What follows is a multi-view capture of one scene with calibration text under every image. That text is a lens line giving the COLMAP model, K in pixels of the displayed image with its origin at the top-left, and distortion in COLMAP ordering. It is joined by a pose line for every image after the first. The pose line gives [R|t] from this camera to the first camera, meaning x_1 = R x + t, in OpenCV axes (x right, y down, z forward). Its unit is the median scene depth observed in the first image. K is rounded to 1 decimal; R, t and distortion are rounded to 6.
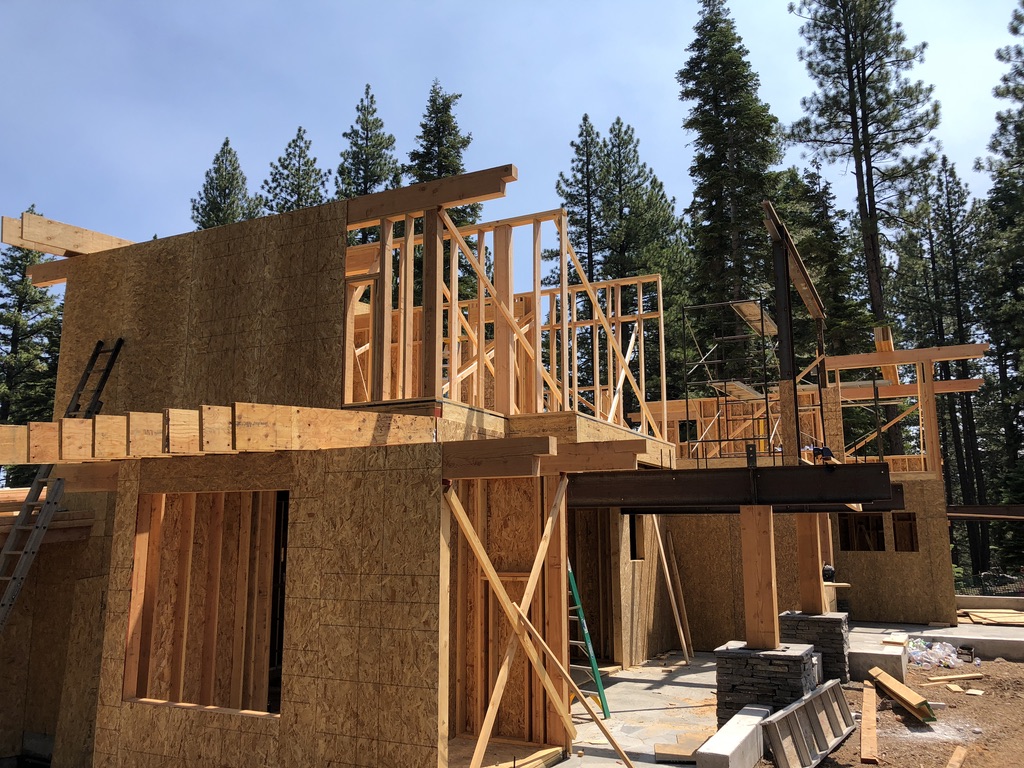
lens RADIAL K [[818.3, 0, 512.0], [0, 818.3, 384.0], [0, 0, 1]] dist [0.004598, 0.003624]
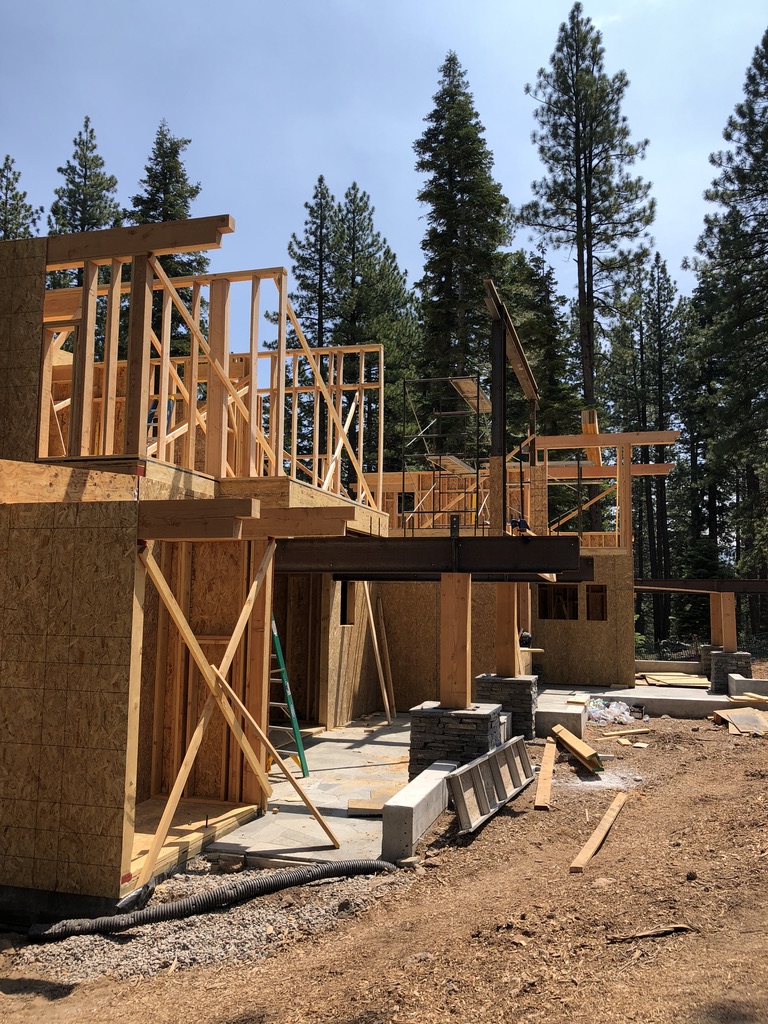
lens RADIAL K [[818.3, 0, 384.0], [0, 818.3, 512.0], [0, 0, 1]] dist [0.004598, 0.003624]
pose [[0.983144, 0.033044, 0.179819, 0.002574], [-0.045913, 0.996636, 0.067882, 0.000594], [-0.176971, -0.074993, 0.981355, 0.000299]]
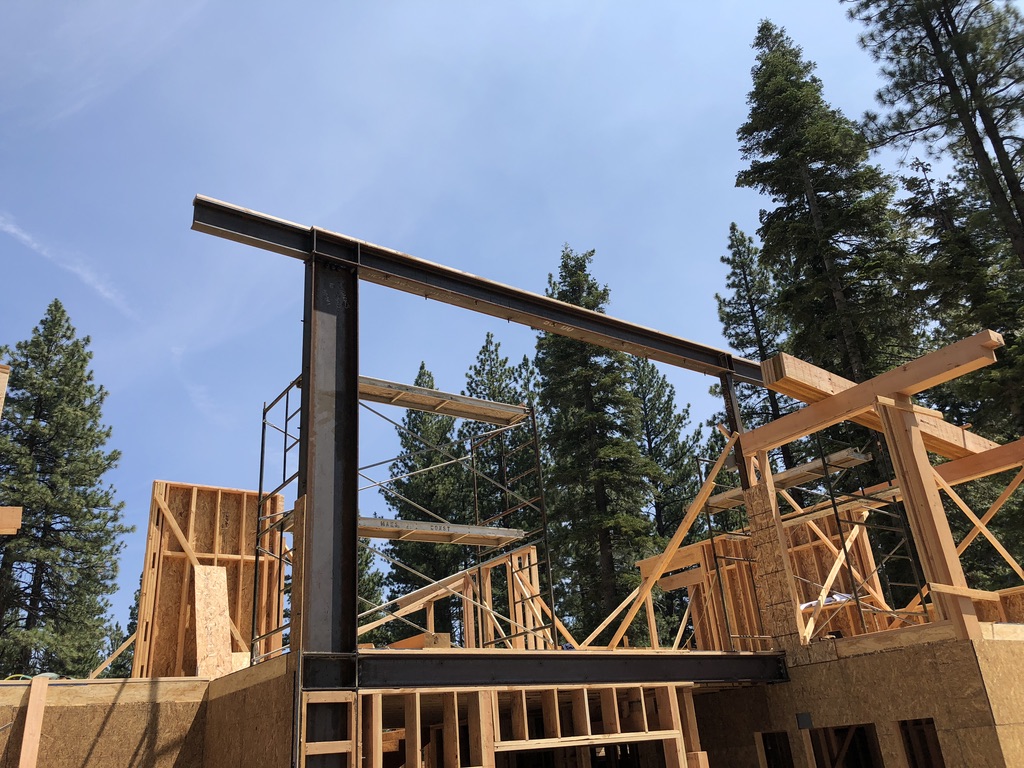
lens RADIAL K [[819.6, 0, 508.6], [0, 819.6, 384.0], [0, 0, 1]] dist [0.009840, 0.000291]
pose [[0.870487, -0.257058, -0.419730, 0.385702], [0.151254, 0.951225, -0.268875, 0.048970], [0.468374, 0.170566, 0.866910, 0.334165]]
